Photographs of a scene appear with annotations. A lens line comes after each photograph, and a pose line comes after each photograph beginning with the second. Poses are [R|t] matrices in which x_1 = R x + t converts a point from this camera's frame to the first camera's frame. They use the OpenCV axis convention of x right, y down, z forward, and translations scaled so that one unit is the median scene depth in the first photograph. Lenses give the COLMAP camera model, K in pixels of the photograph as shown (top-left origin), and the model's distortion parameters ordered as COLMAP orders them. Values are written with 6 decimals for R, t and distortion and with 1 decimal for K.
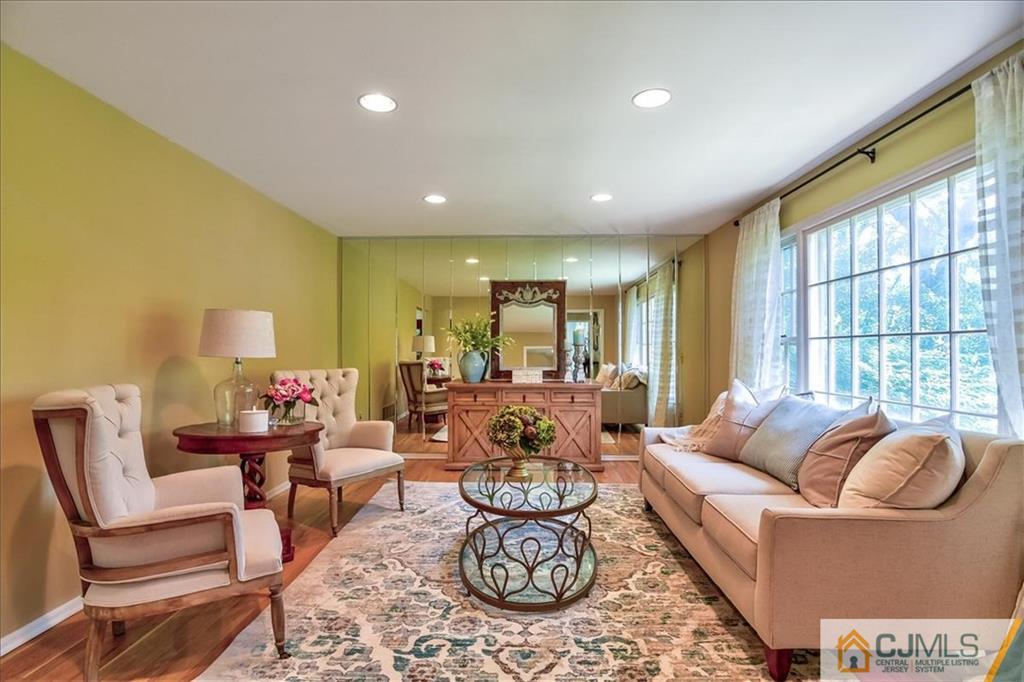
lens RADIAL K [[497.2, 0, 508.0], [0, 497.2, 343.4], [0, 0, 1]] dist [-0.016911, -0.000280]
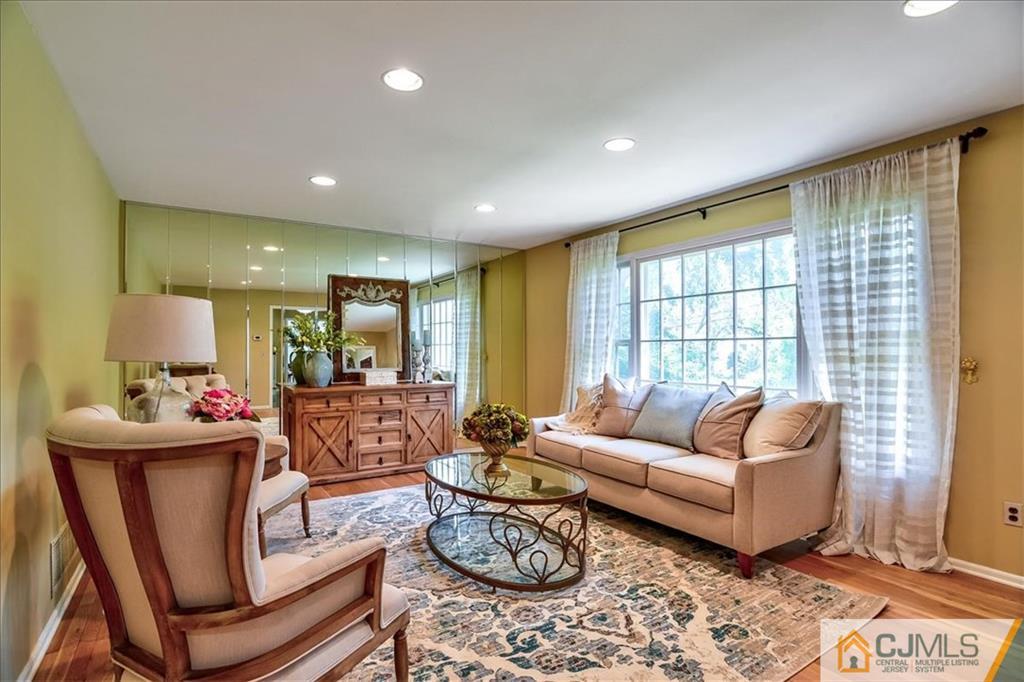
lens RADIAL K [[497.2, 0, 508.0], [0, 497.2, 343.4], [0, 0, 1]] dist [-0.016911, -0.000280]
pose [[0.828710, 0.003826, 0.559665, -0.545593], [-0.003951, 0.999992, -0.000986, -0.001156], [-0.559664, -0.001394, 0.828718, 0.121909]]
